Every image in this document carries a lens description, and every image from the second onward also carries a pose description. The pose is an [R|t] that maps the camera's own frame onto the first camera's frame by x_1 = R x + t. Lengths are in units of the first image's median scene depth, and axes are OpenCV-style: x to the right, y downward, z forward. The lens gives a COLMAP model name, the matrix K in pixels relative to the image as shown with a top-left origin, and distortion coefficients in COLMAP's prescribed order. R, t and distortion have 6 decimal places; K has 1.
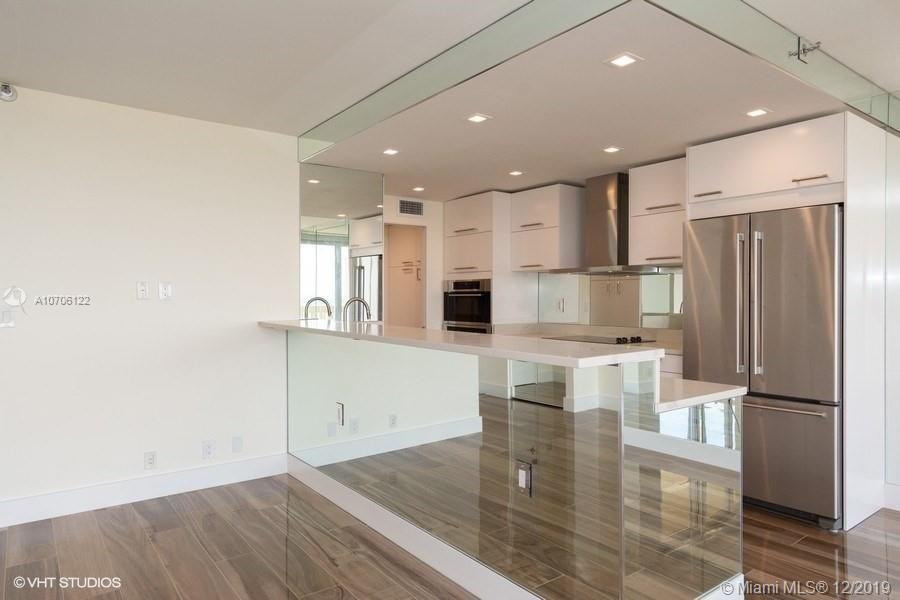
lens RADIAL K [[569.7, 0, 450.0], [0, 569.7, 300.0], [0, 0, 1]] dist [-0.001896, -0.000416]
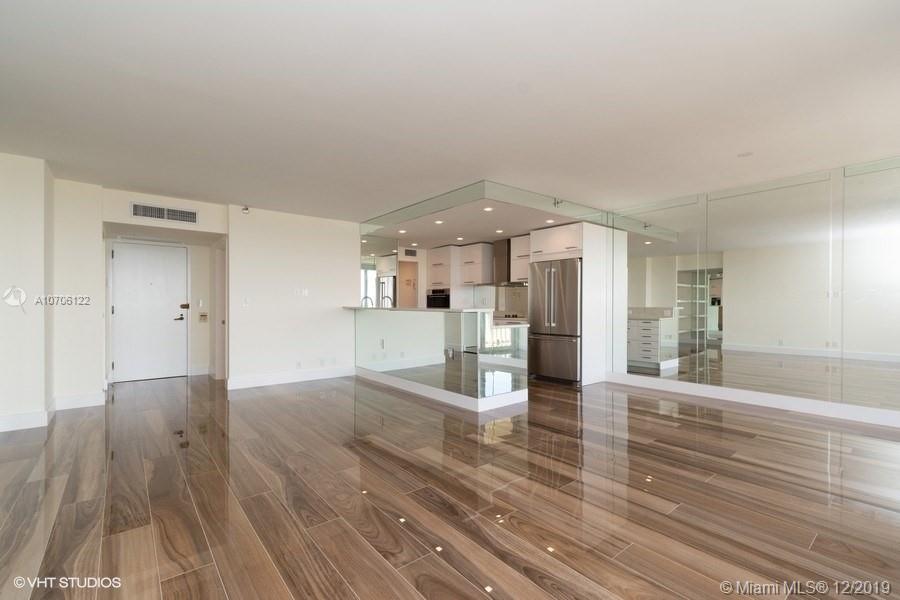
lens RADIAL K [[398.4, 0, 450.0], [0, 398.4, 300.0], [0, 0, 1]] dist [0.000095, -0.000002]
pose [[0.999312, -0.000540, 0.037094, 0.021085], [0.001040, 0.999909, -0.013462, 0.026391], [-0.037084, 0.013492, 0.999221, -0.469403]]
